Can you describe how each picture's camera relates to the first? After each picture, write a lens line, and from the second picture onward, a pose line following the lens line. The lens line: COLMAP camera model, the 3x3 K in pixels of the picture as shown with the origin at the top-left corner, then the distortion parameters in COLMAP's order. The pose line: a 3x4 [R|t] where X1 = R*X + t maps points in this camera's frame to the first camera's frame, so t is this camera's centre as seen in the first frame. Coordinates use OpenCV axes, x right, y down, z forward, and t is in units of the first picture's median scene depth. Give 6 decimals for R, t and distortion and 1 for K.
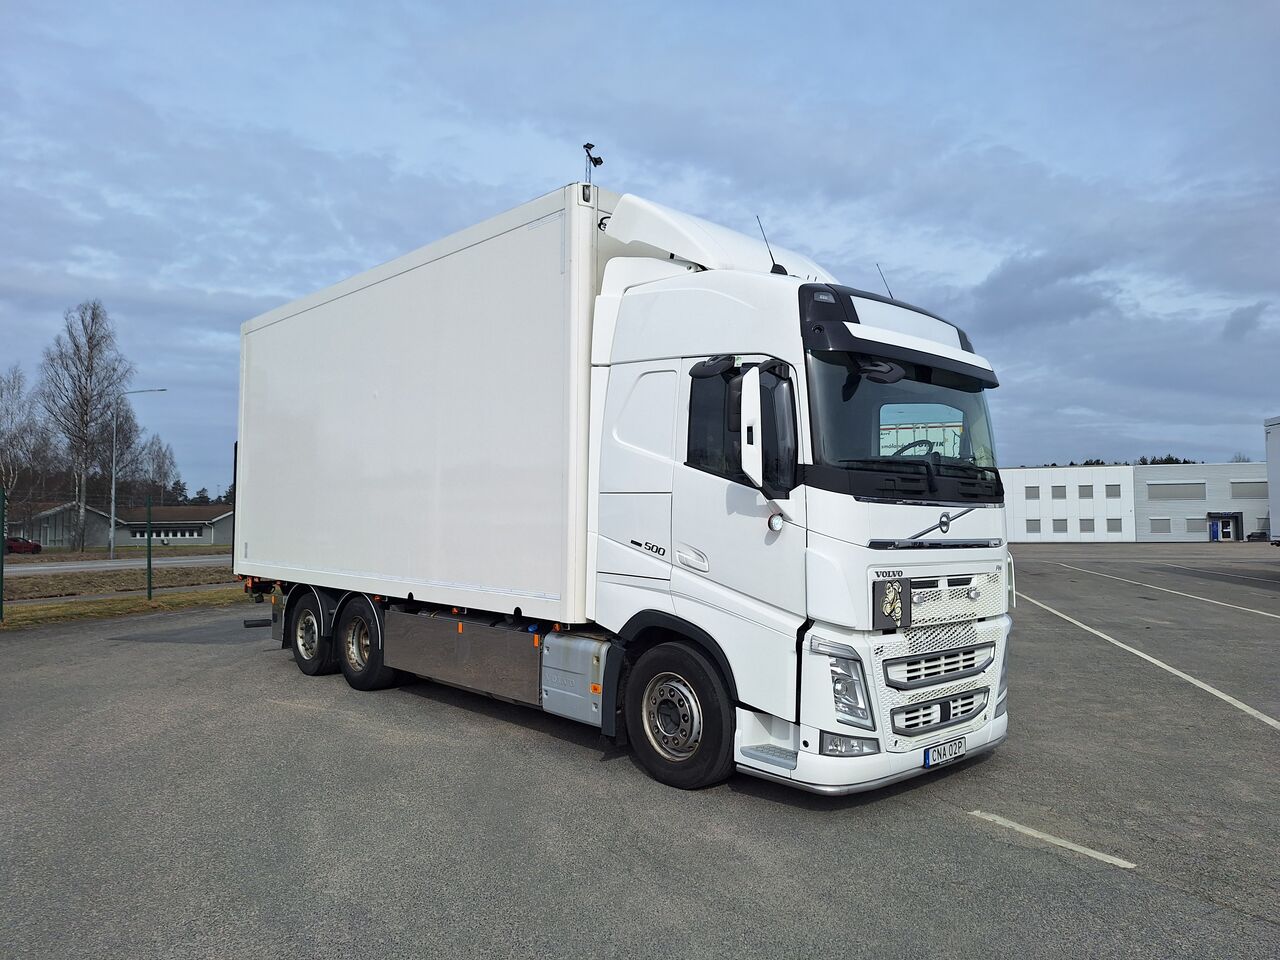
lens RADIAL K [[906.2, 0, 640.0], [0, 906.2, 480.0], [0, 0, 1]] dist [0.001382, -0.000004]
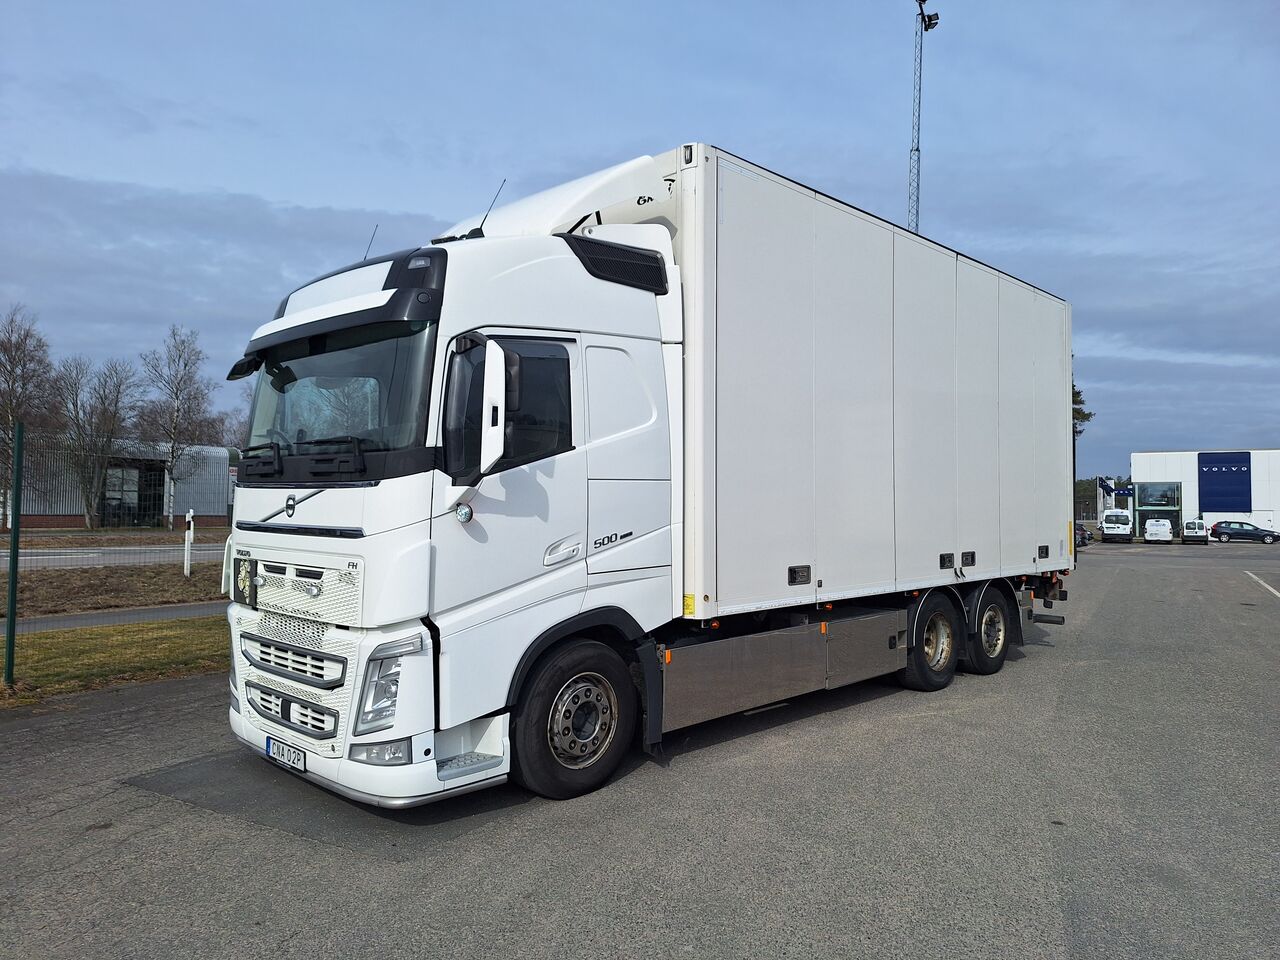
lens RADIAL K [[906.2, 0, 640.0], [0, 906.2, 480.0], [0, 0, 1]] dist [0.001382, -0.000004]
pose [[0.058914, -0.034985, -0.997650, 1.267744], [0.036049, 0.998808, -0.032897, 0.063270], [0.997612, -0.034026, 0.060105, 1.290502]]
